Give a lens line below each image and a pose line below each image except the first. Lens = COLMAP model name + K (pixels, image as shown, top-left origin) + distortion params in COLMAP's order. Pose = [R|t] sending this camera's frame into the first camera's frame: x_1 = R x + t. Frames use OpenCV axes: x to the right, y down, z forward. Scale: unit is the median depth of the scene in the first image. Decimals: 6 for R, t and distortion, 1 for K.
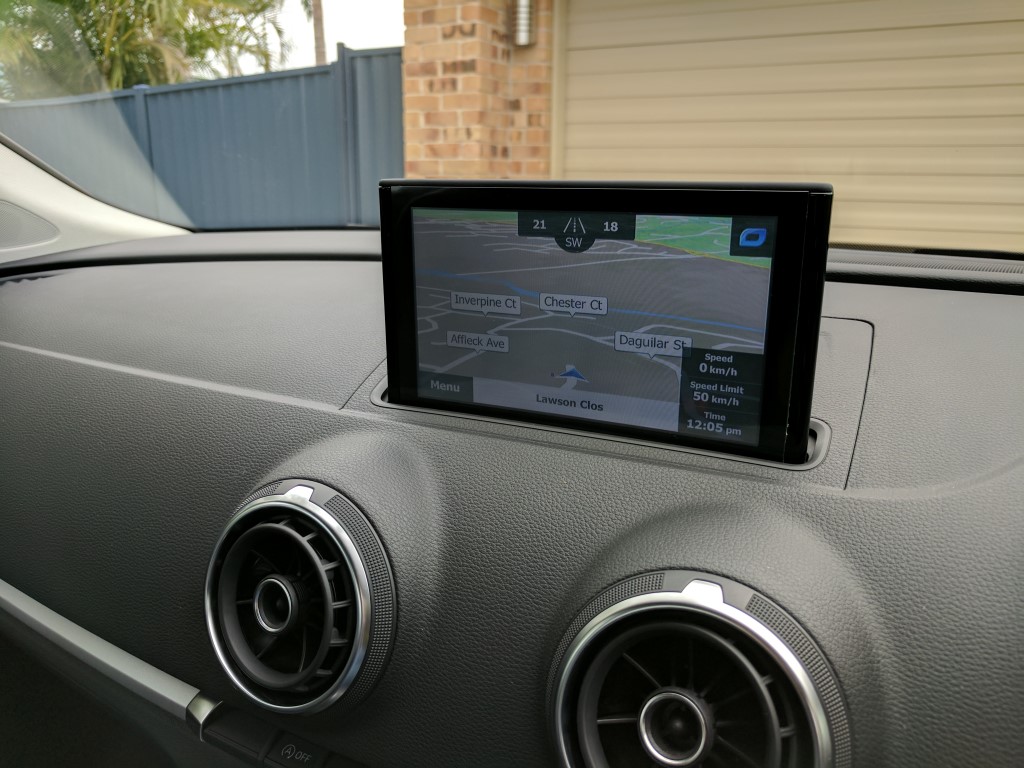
lens RADIAL K [[785.3, 0, 518.8], [0, 785.3, 387.6], [0, 0, 1]] dist [0.004547, 0.009772]
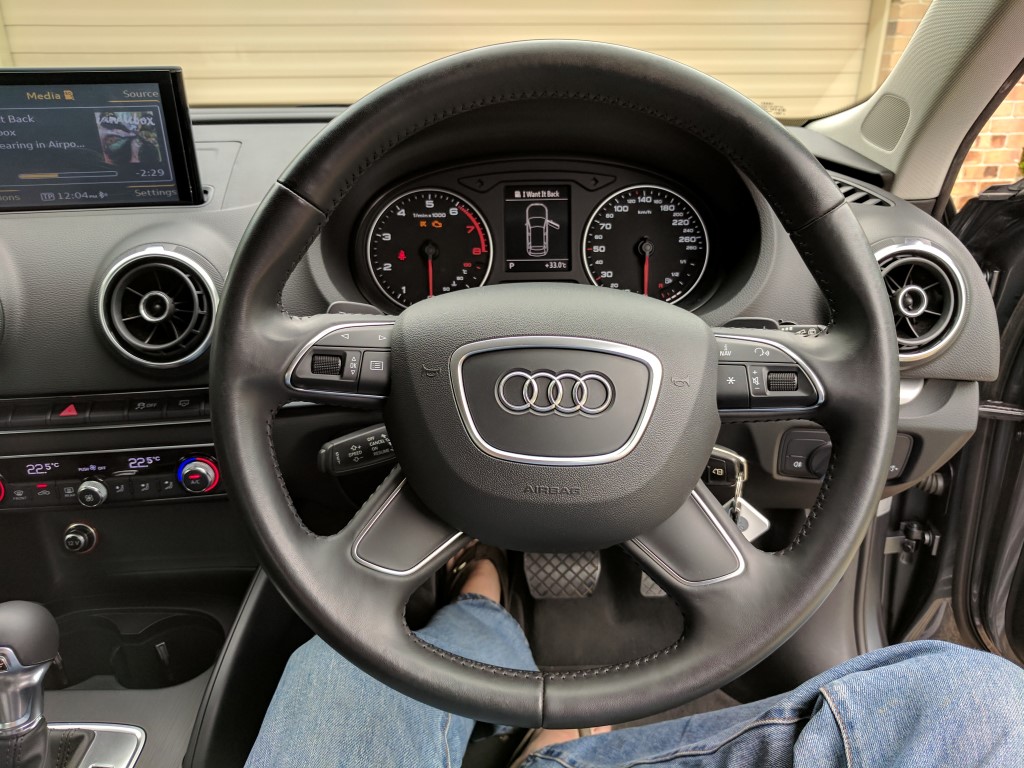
lens RADIAL K [[765.0, 0, 507.7], [0, 765.0, 392.4], [0, 0, 1]] dist [-0.018002, 0.013180]
pose [[0.828679, -0.235442, 0.507797, -0.101166], [0.154331, 0.968172, 0.197042, 0.258531], [-0.538027, -0.084916, 0.838640, -1.015060]]
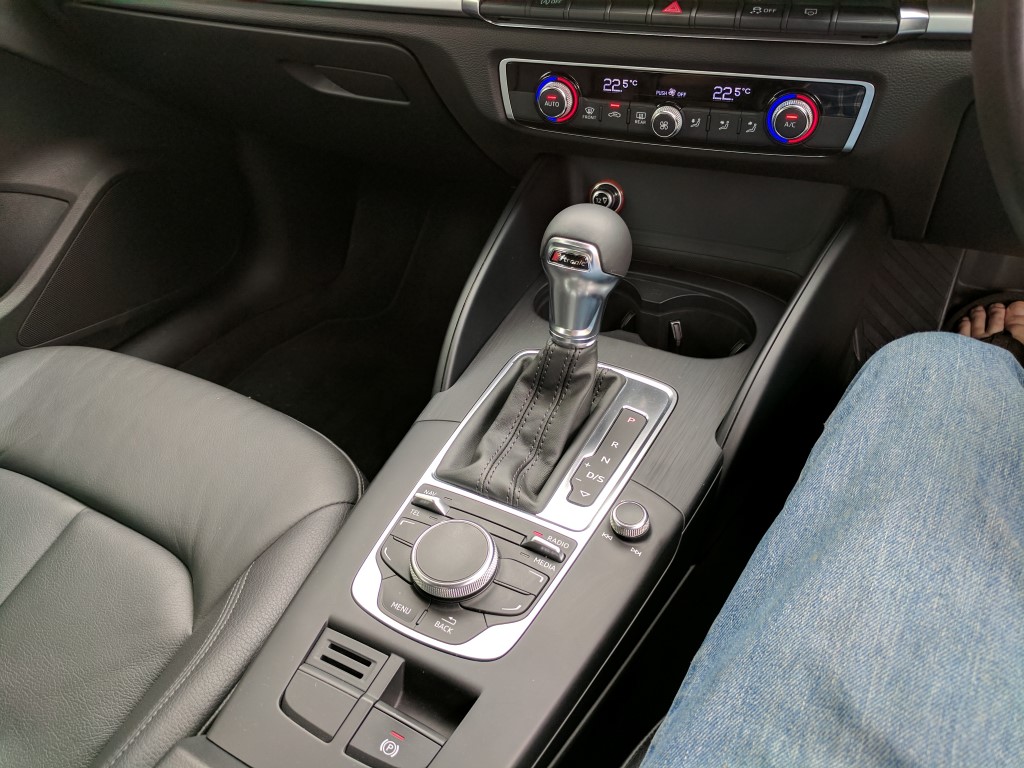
lens RADIAL K [[765.0, 0, 507.7], [0, 765.0, 392.4], [0, 0, 1]] dist [-0.018002, 0.013180]
pose [[0.995655, -0.086144, 0.035370, -0.462873], [0.066687, 0.924681, 0.374857, 0.578049], [-0.064997, -0.370870, 0.926408, -0.655102]]
